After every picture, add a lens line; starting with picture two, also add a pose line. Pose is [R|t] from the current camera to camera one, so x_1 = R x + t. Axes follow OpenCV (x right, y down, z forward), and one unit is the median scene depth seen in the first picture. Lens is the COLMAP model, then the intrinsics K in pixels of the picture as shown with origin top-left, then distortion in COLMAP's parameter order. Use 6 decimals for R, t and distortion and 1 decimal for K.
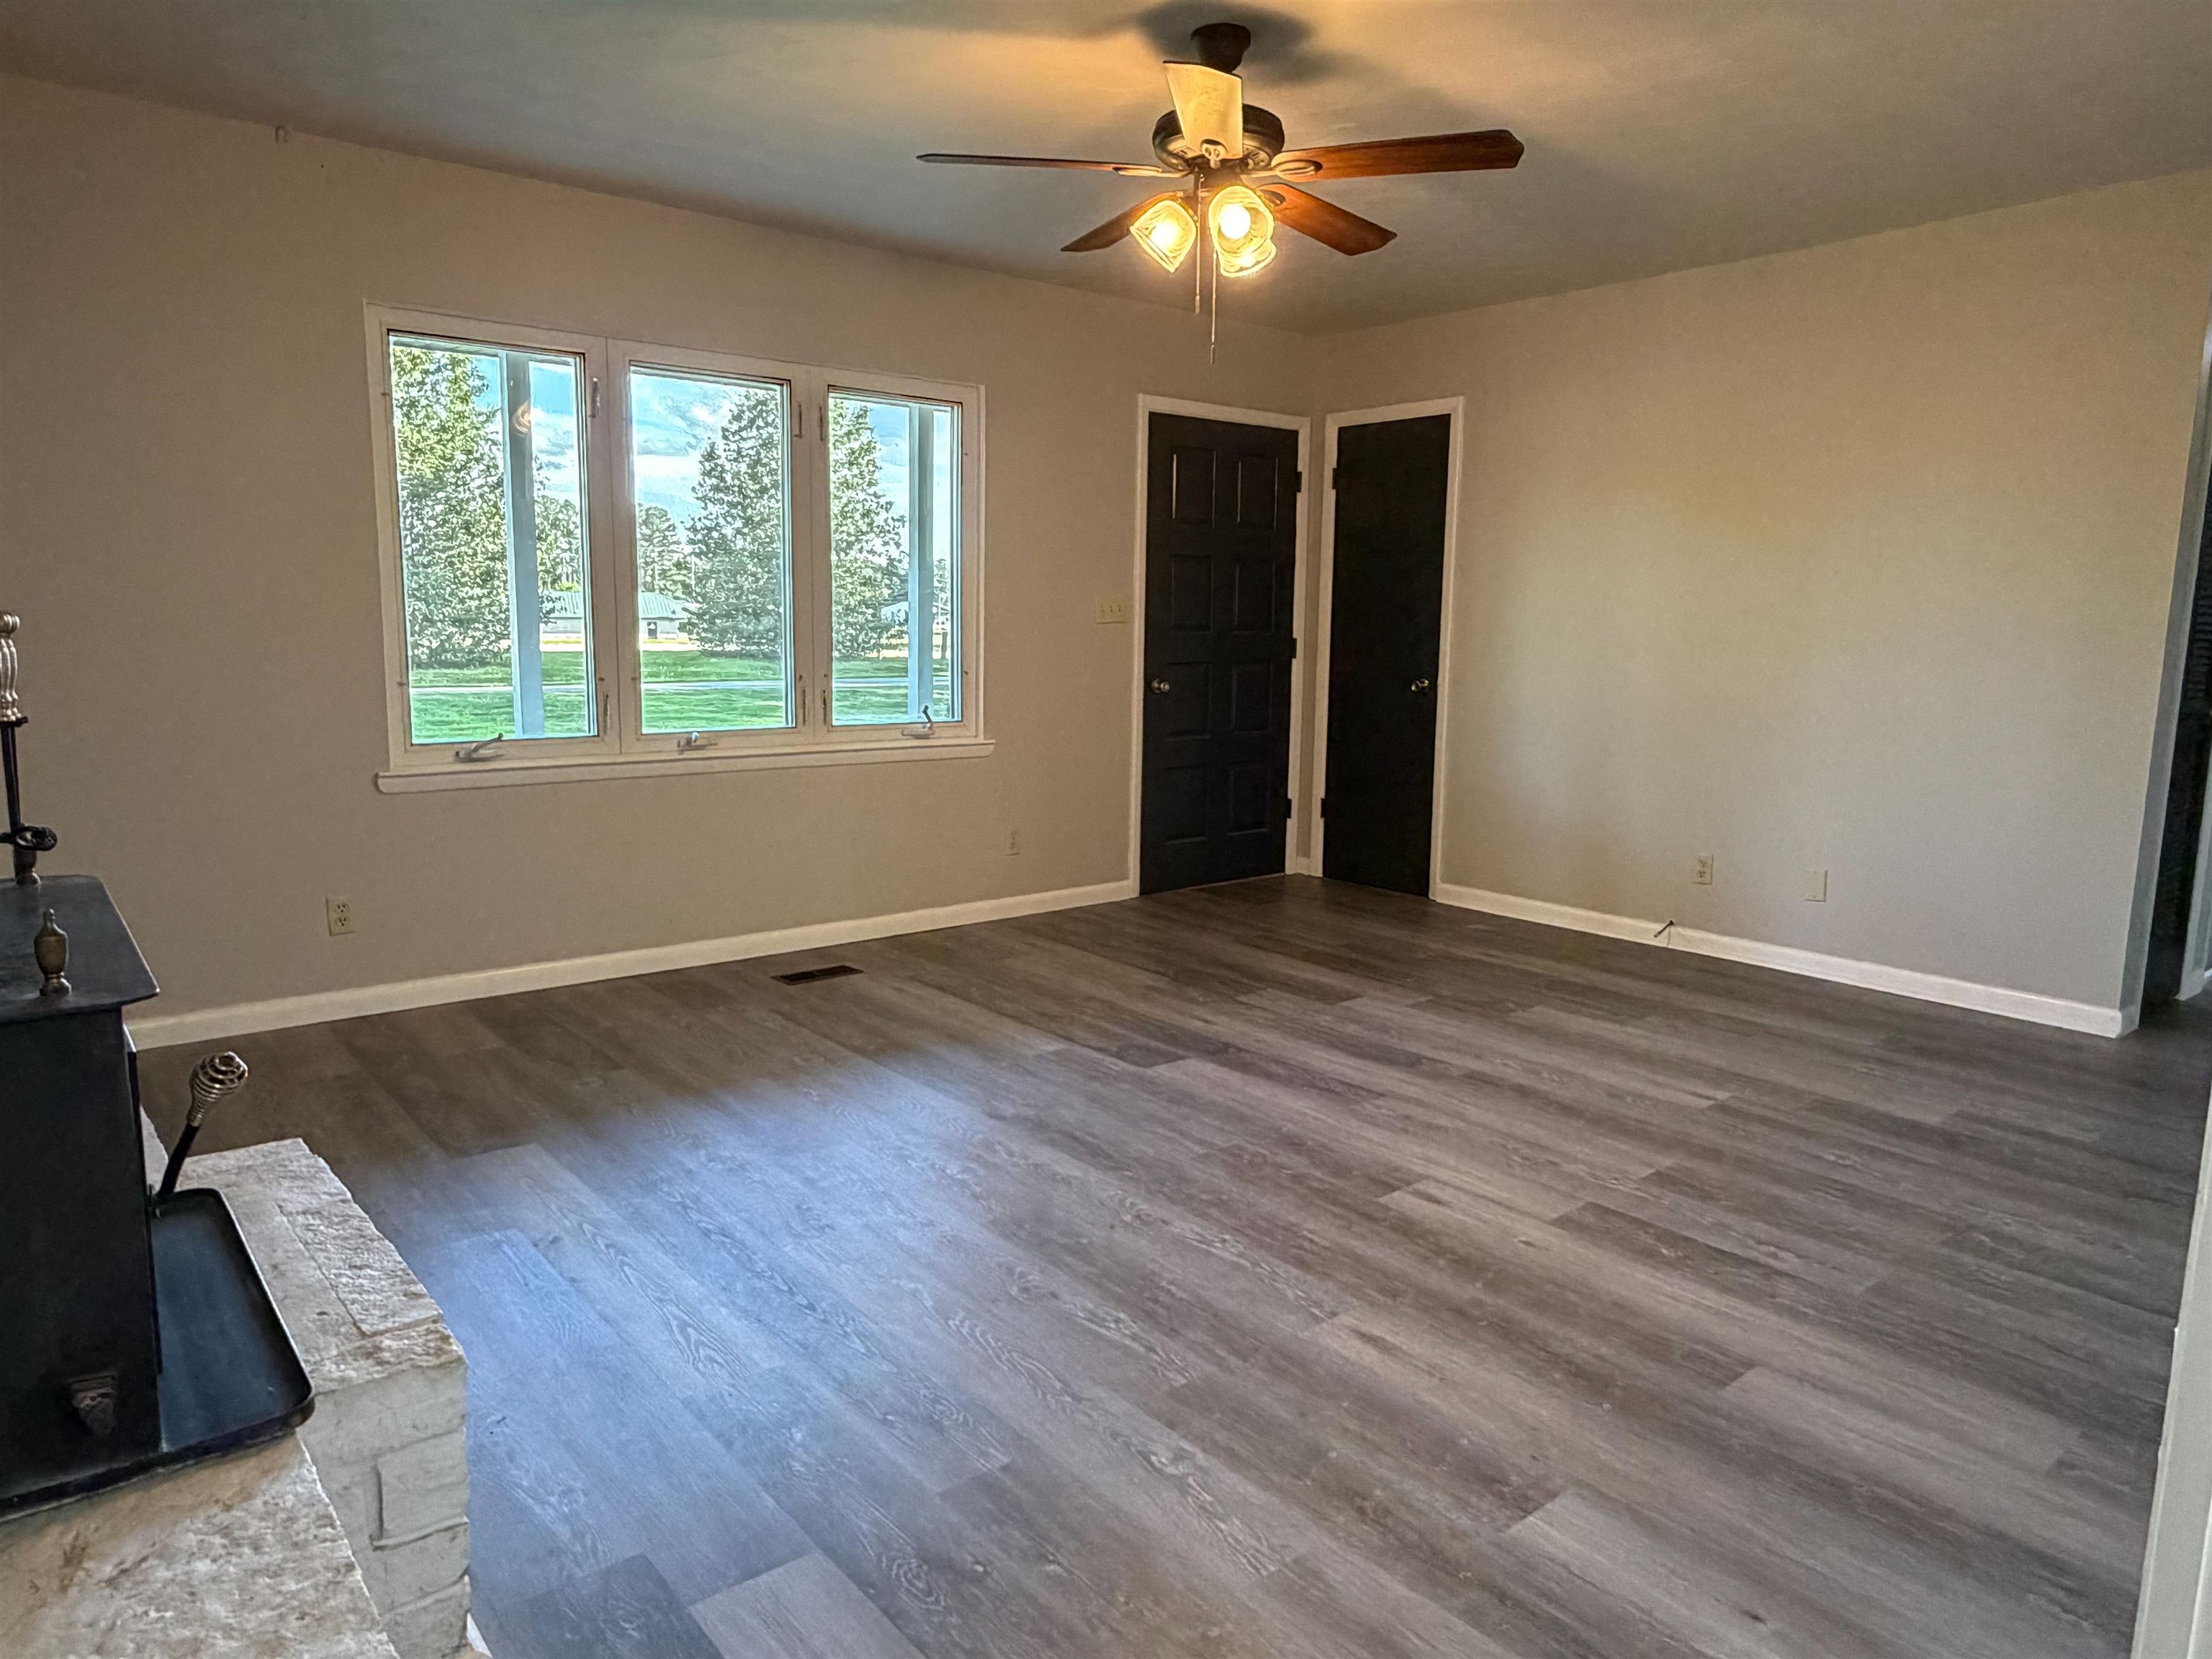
lens RADIAL K [[1391.7, 0, 1108.6], [0, 1391.7, 830.9], [0, 0, 1]] dist [-0.007069, -0.001722]
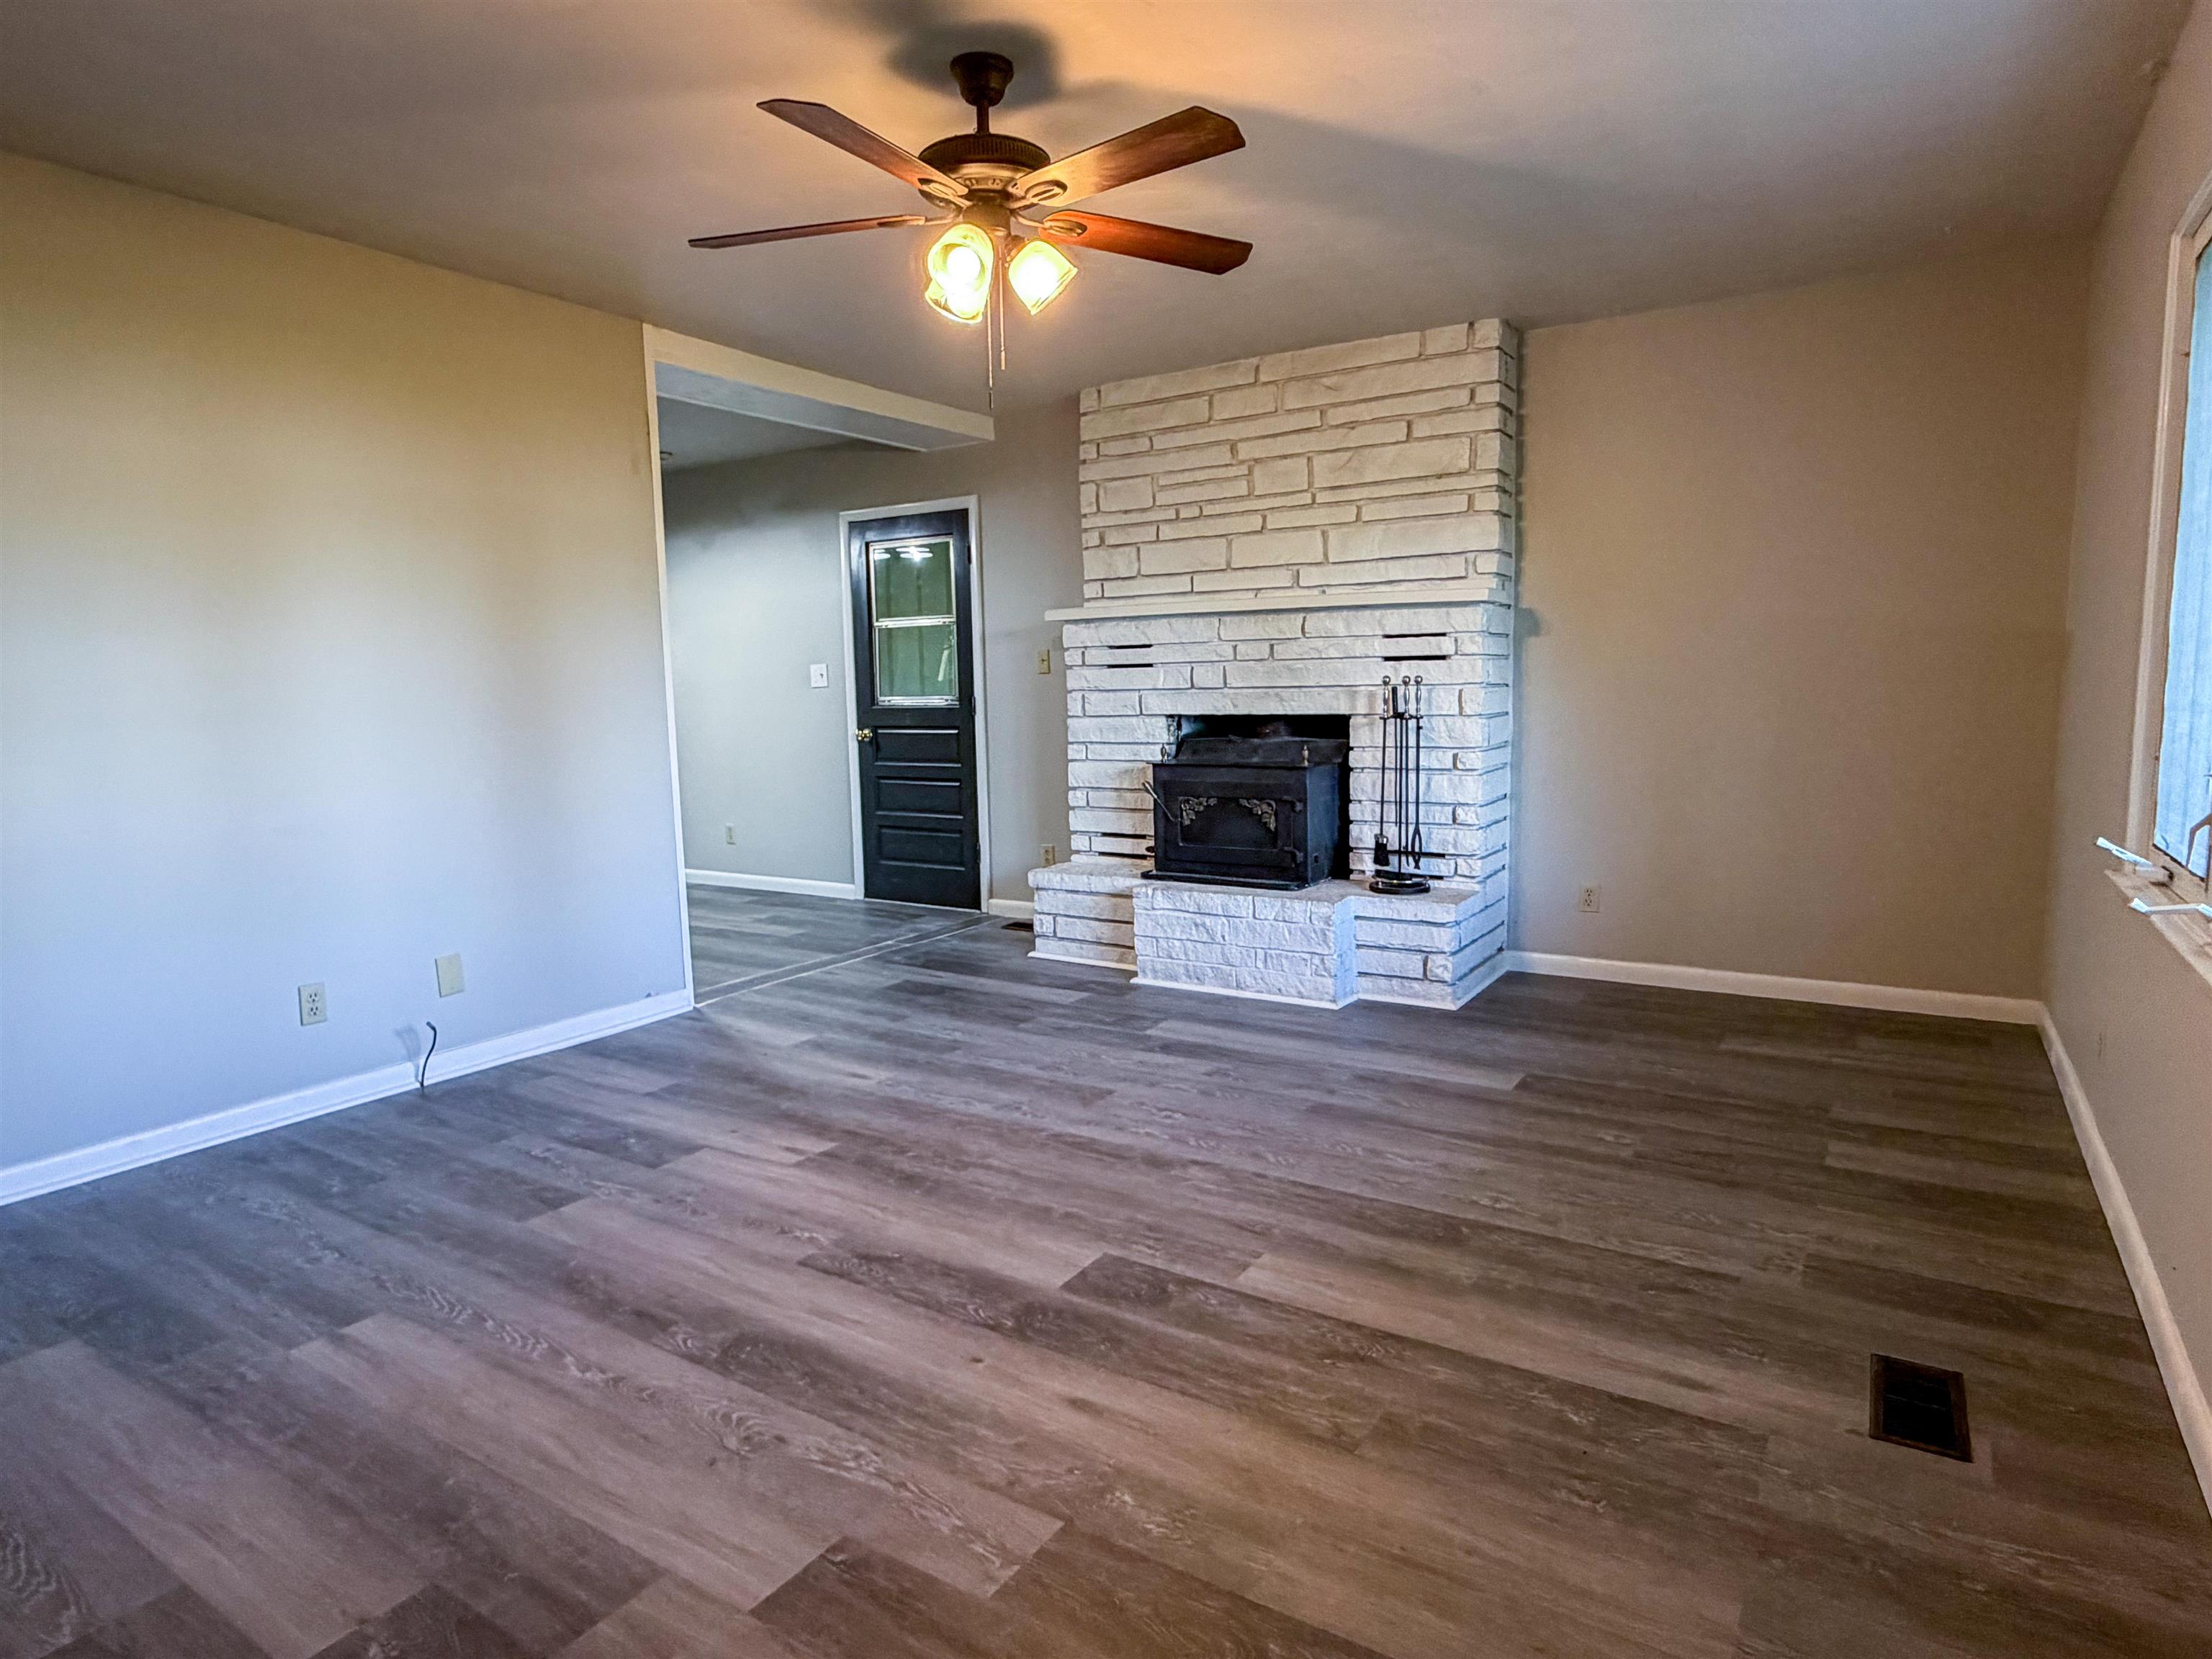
lens RADIAL K [[1247.1, 0, 1106.9], [0, 1247.1, 824.1], [0, 0, 1]] dist [-0.013565, 0.001275]
pose [[-0.953547, 0.037635, -0.298885, 0.273472], [-0.039870, 0.967670, 0.249049, -0.285269], [0.298595, 0.249396, -0.921218, 1.936343]]
